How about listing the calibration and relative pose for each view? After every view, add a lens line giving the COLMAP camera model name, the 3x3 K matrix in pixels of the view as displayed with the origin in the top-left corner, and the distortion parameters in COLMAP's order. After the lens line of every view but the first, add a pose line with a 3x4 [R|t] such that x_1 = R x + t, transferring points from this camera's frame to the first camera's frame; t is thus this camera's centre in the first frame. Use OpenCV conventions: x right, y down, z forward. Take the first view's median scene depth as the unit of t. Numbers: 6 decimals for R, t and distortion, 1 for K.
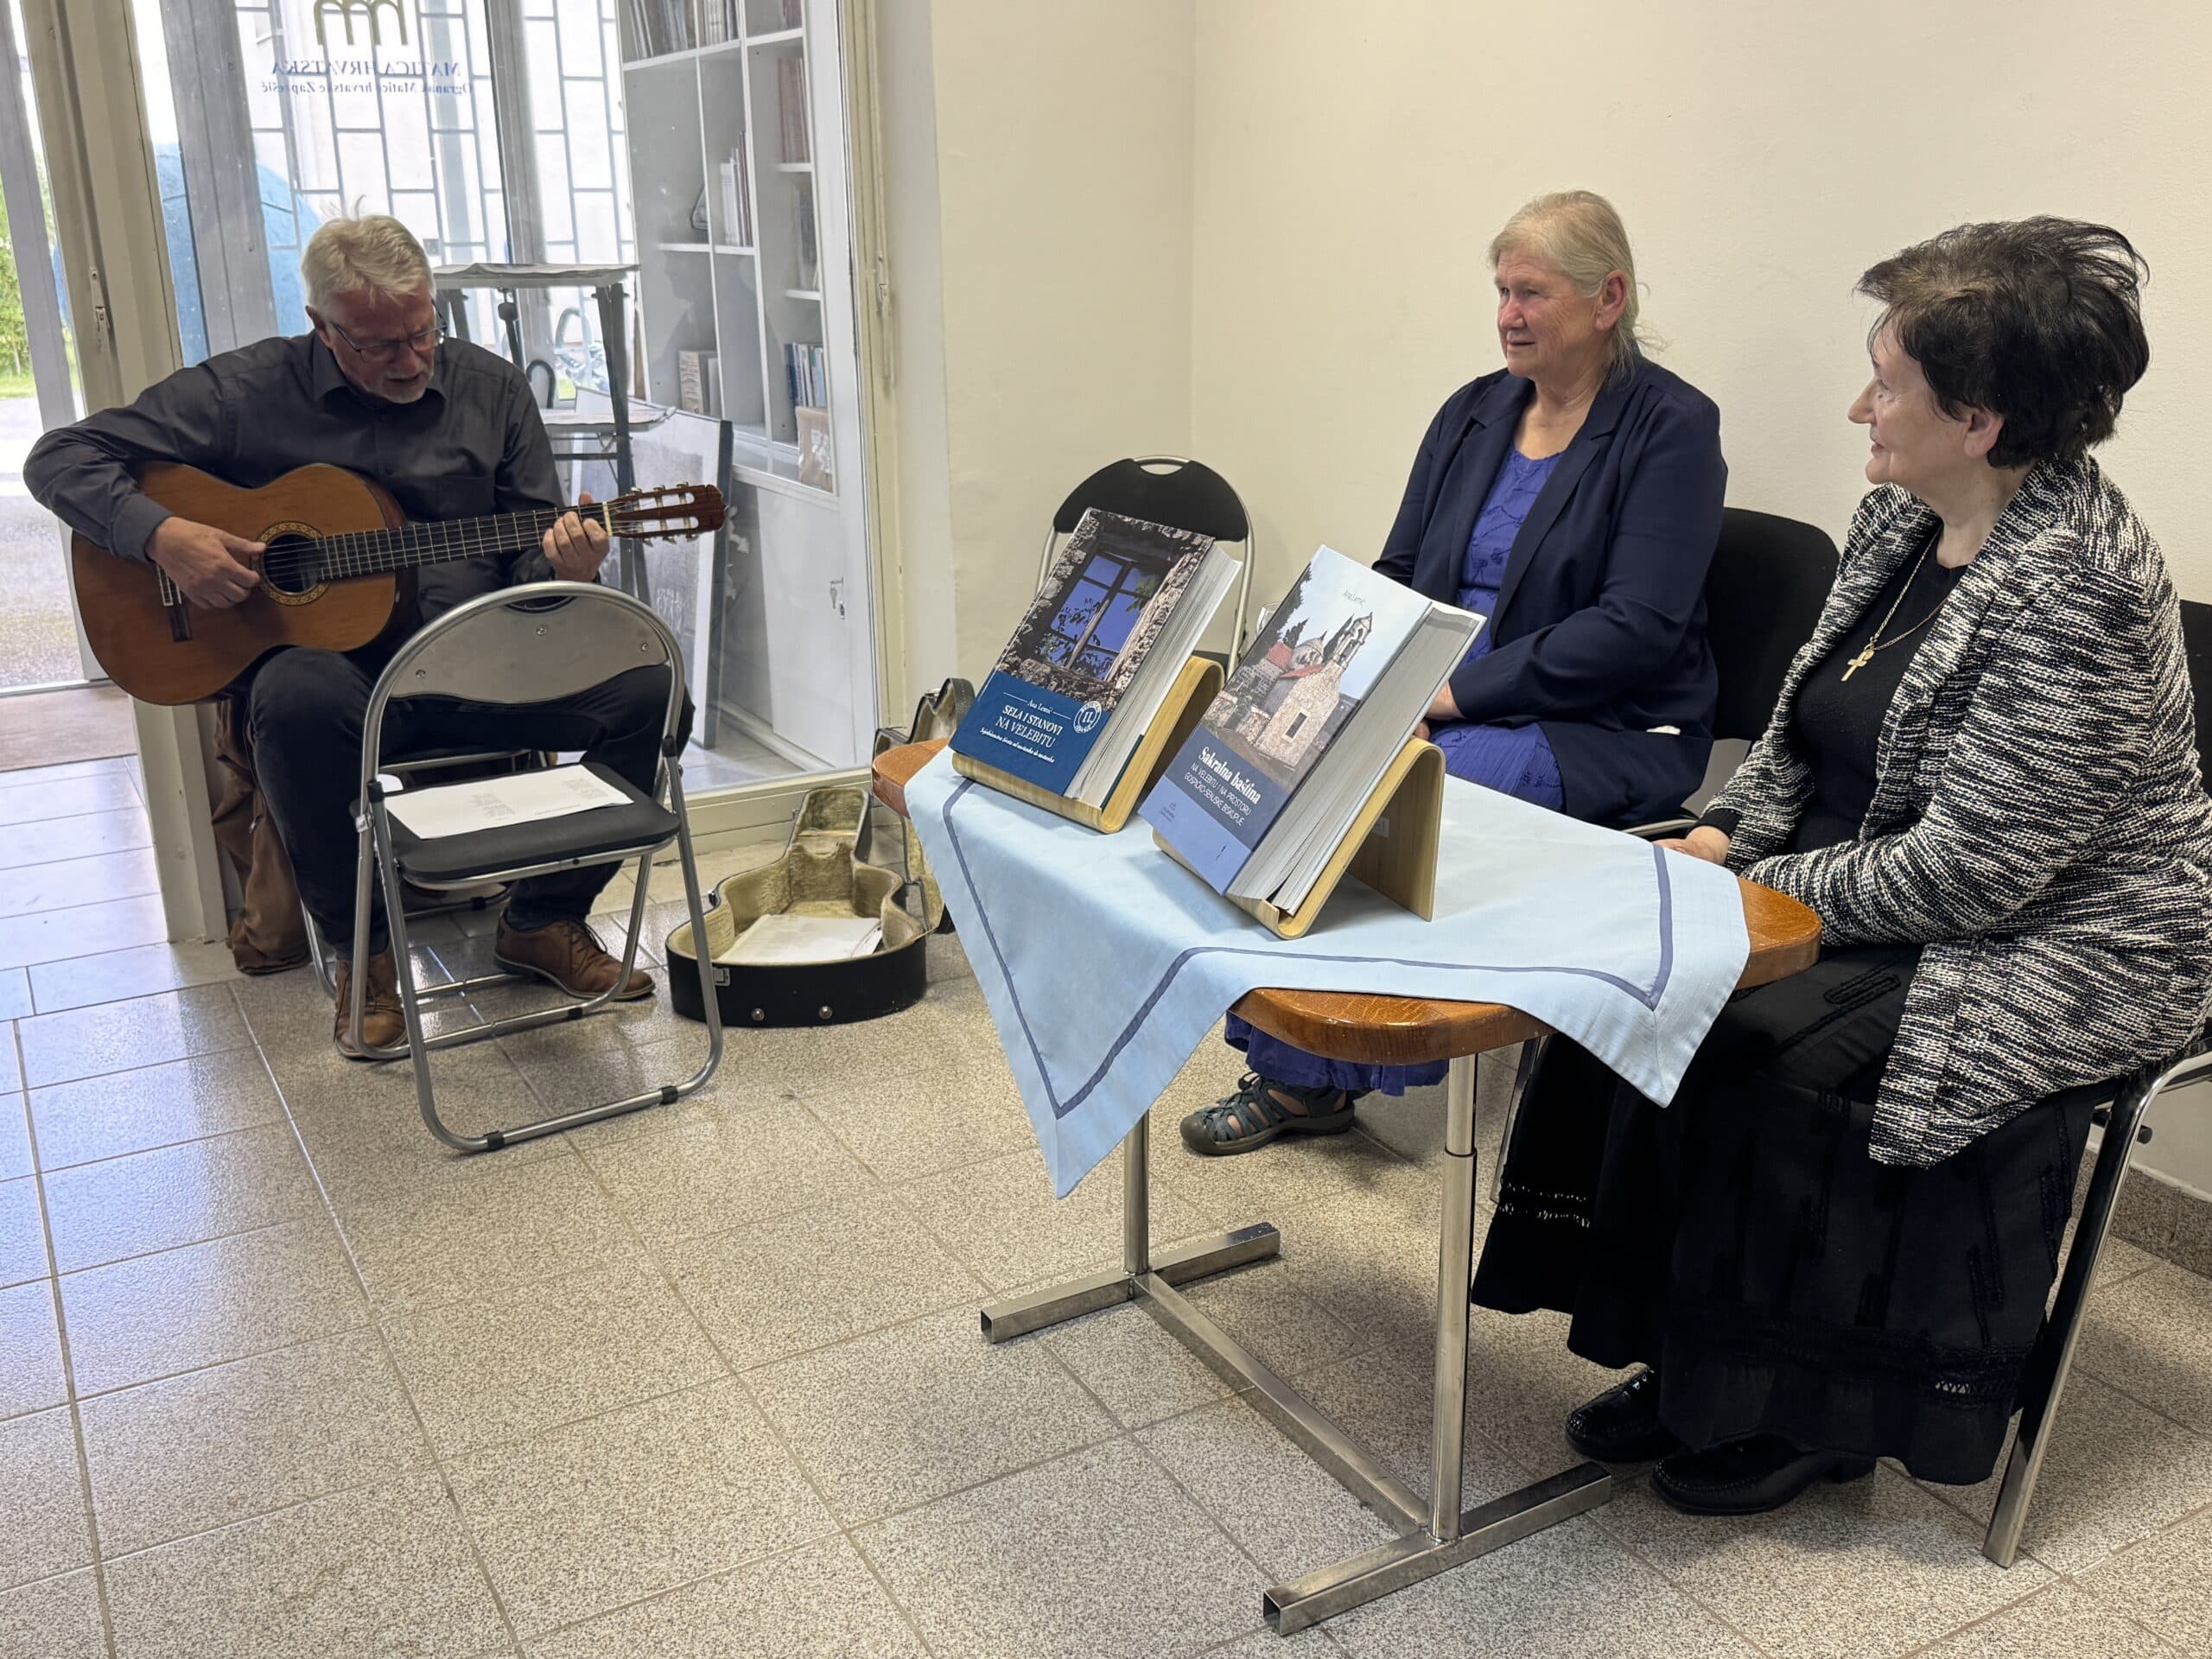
lens RADIAL K [[2059.1, 0, 1101.8], [0, 2059.1, 802.1], [0, 0, 1]] dist [0.154149, -0.549314]
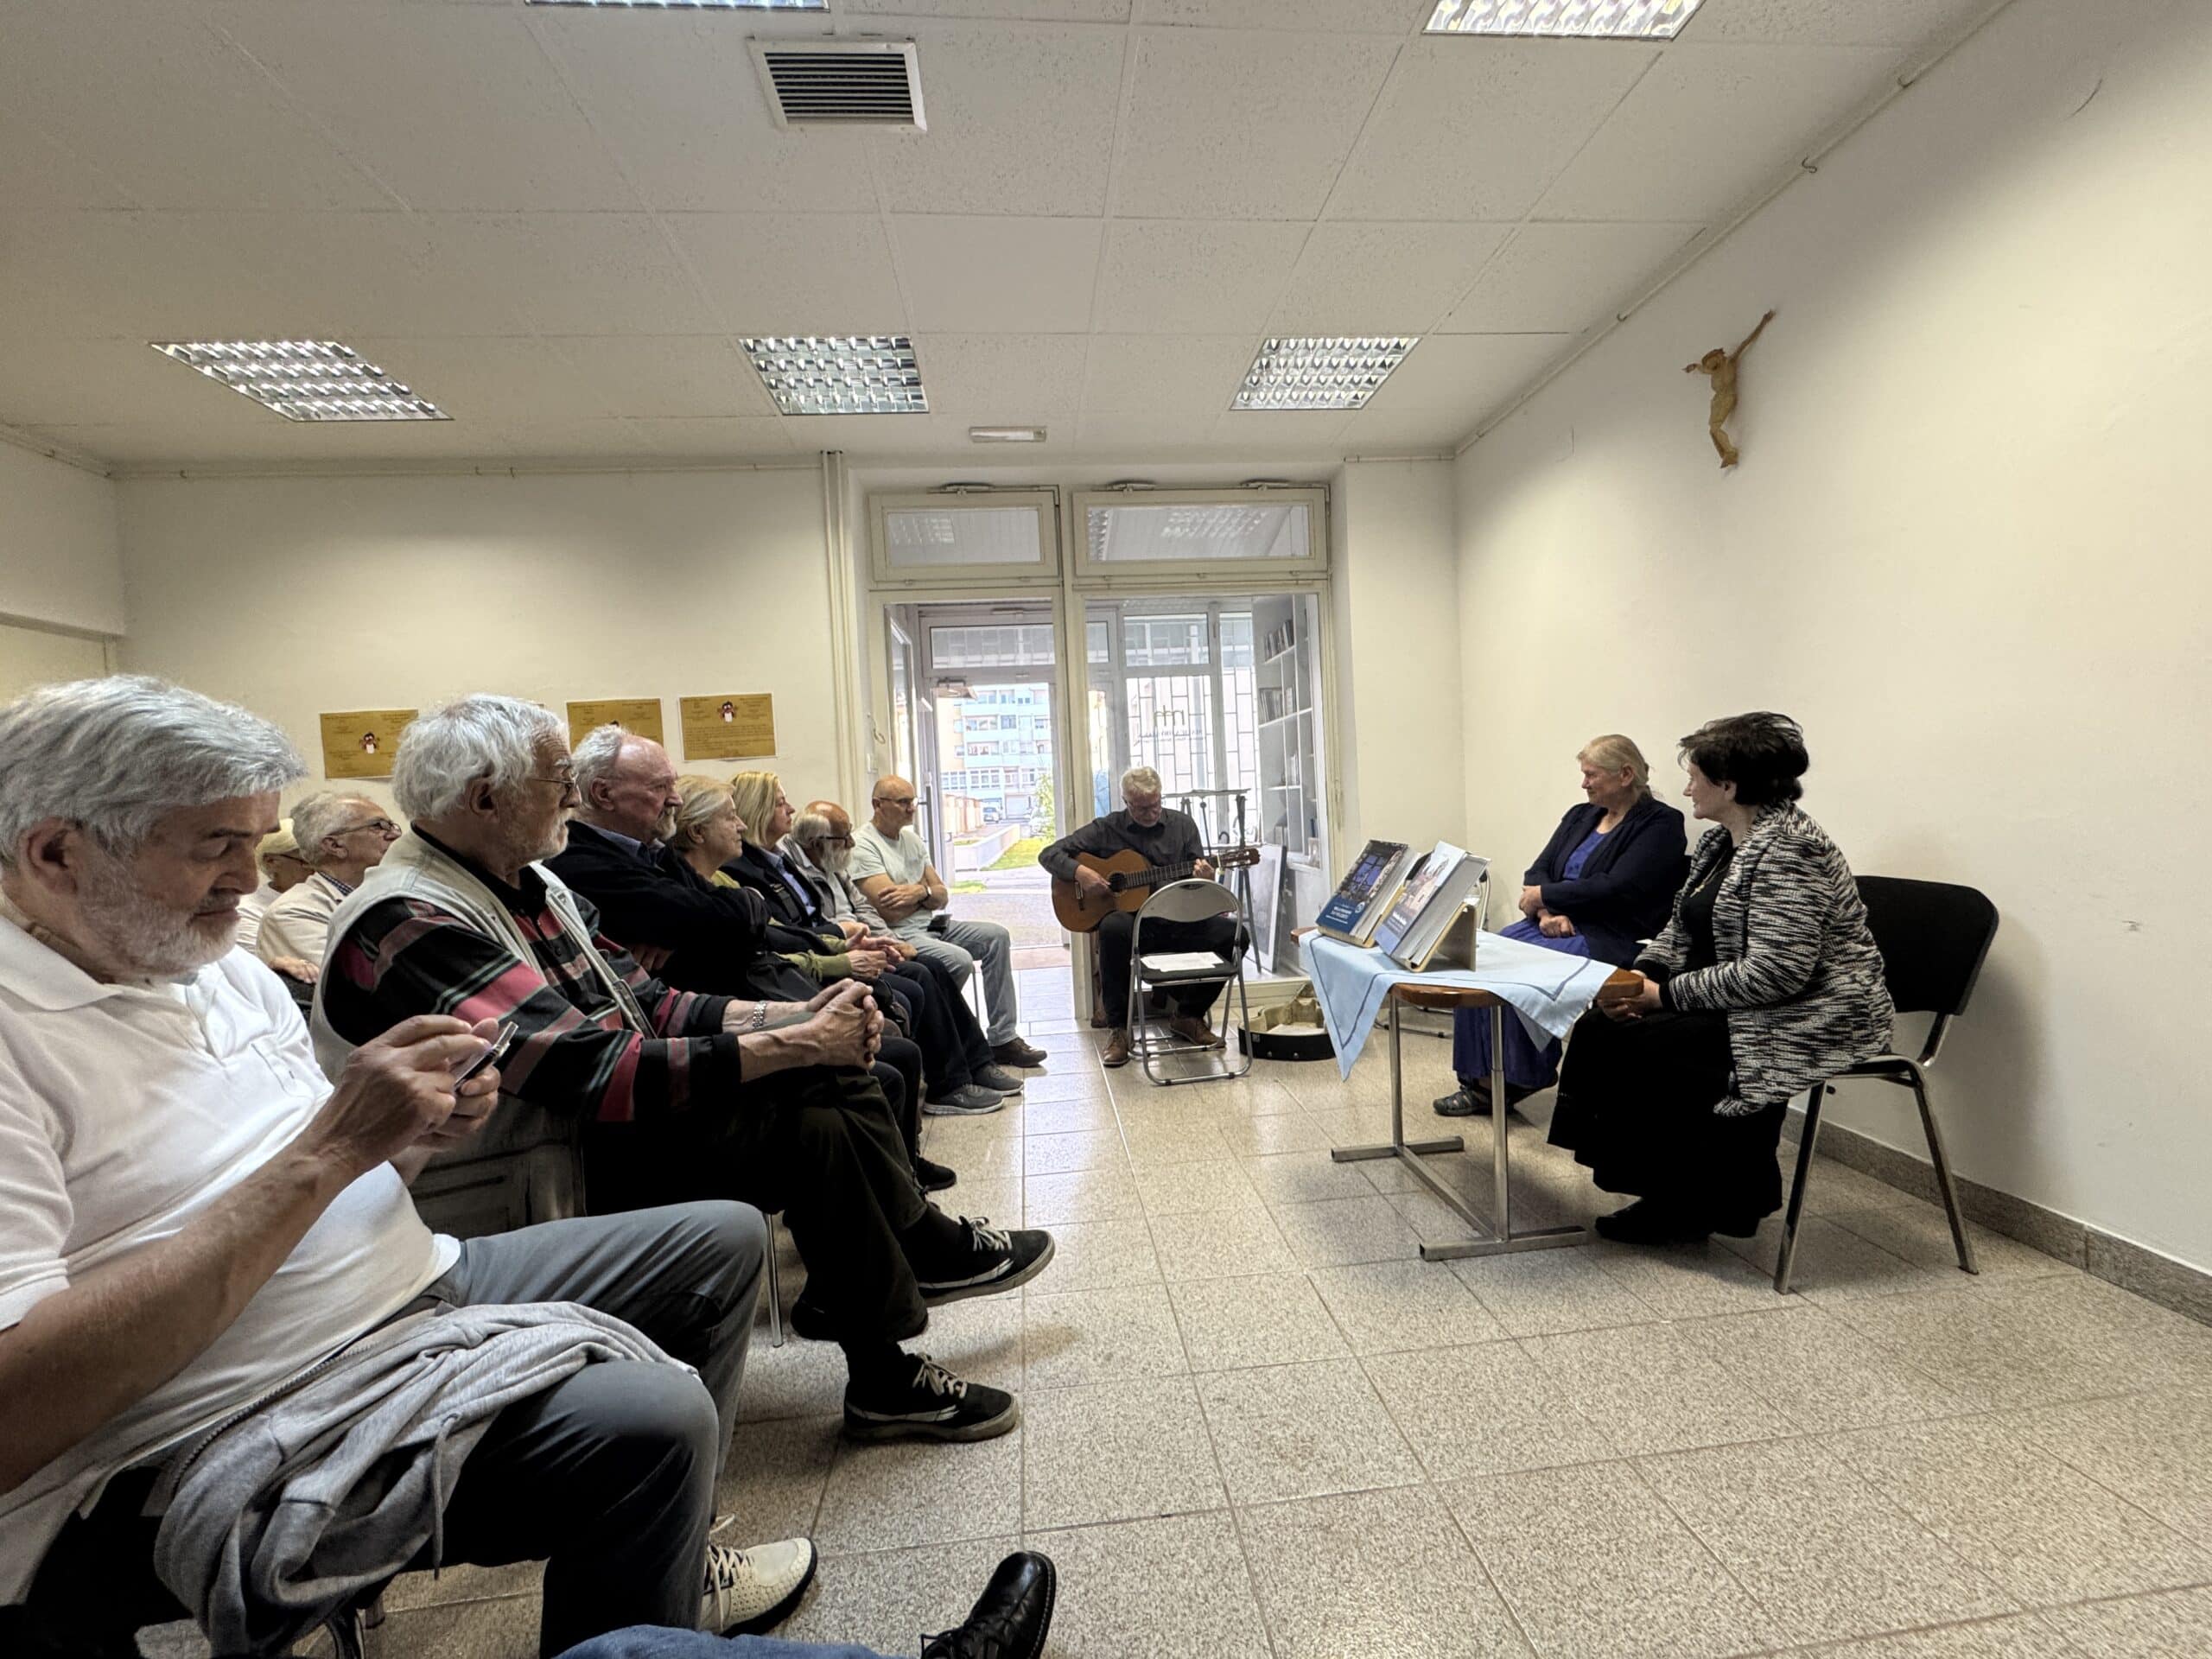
lens RADIAL K [[882.4, 0, 1106.0], [0, 882.4, 829.5], [0, 0, 1]] dist [0.000715, 0.000162]
pose [[0.915524, -0.018834, -0.401821, 0.110028], [-0.075169, 0.973298, -0.216888, 0.096557], [0.395177, 0.228771, 0.889662, -0.149787]]
